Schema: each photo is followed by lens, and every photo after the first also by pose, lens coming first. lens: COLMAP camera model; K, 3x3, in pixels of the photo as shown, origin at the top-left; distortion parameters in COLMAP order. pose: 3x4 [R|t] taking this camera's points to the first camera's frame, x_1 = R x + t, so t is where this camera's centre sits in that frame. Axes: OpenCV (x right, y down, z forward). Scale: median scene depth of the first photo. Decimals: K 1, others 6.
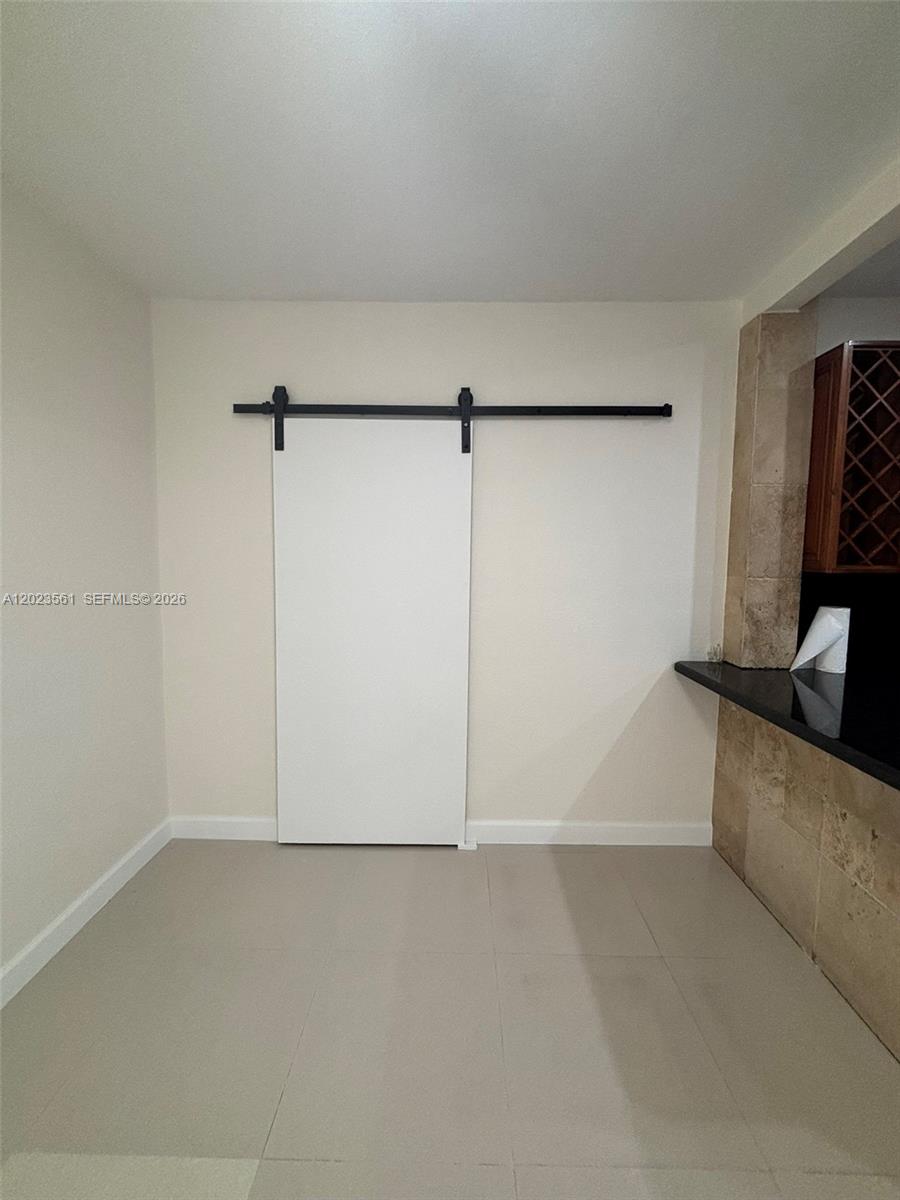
lens RADIAL K [[478.5, 0, 447.7], [0, 478.5, 596.1], [0, 0, 1]] dist [-0.000575, -0.002430]
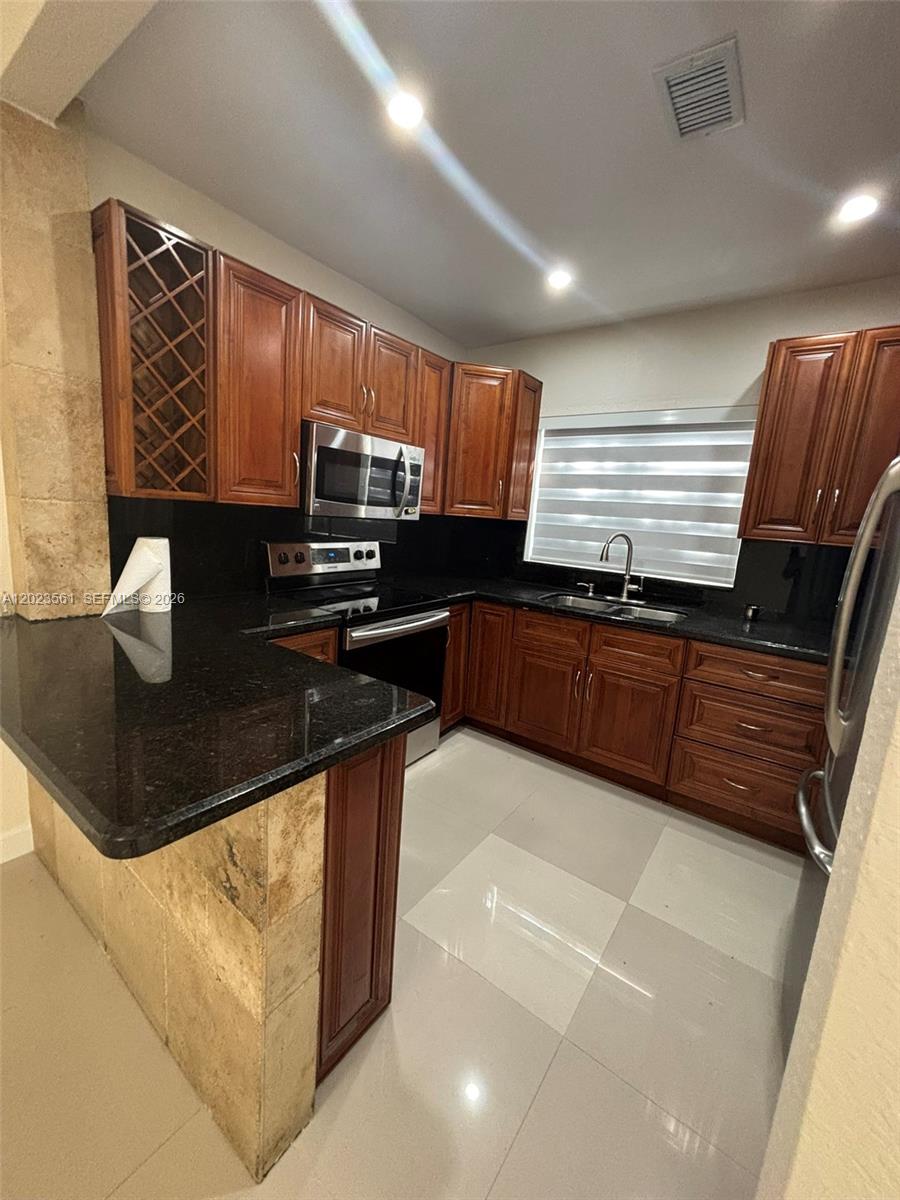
lens RADIAL K [[478.5, 0, 450.7], [0, 478.5, 598.5], [0, 0, 1]] dist [-0.000575, -0.002430]
pose [[0.550412, -0.112807, 0.827237, 0.370741], [0.000136, 0.990842, 0.135027, 0.014470], [-0.834893, -0.074208, 0.545386, 0.051250]]
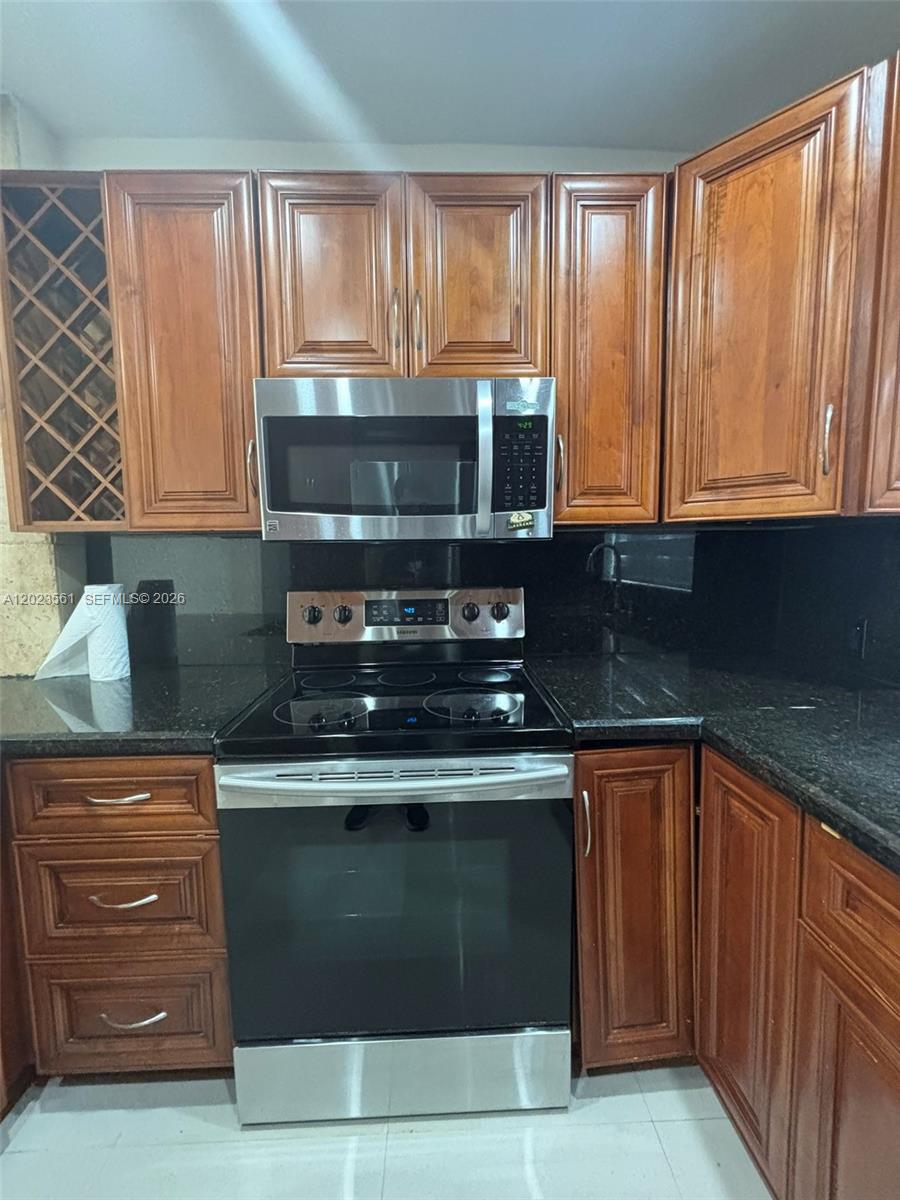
lens RADIAL K [[478.5, 0, 454.1], [0, 478.5, 596.1], [0, 0, 1]] dist [-0.000575, -0.002430]
pose [[0.997092, -0.019980, 0.073539, 1.266061], [0.019490, 0.999783, 0.007365, 0.044154], [-0.073670, -0.005911, 0.997265, 0.277074]]
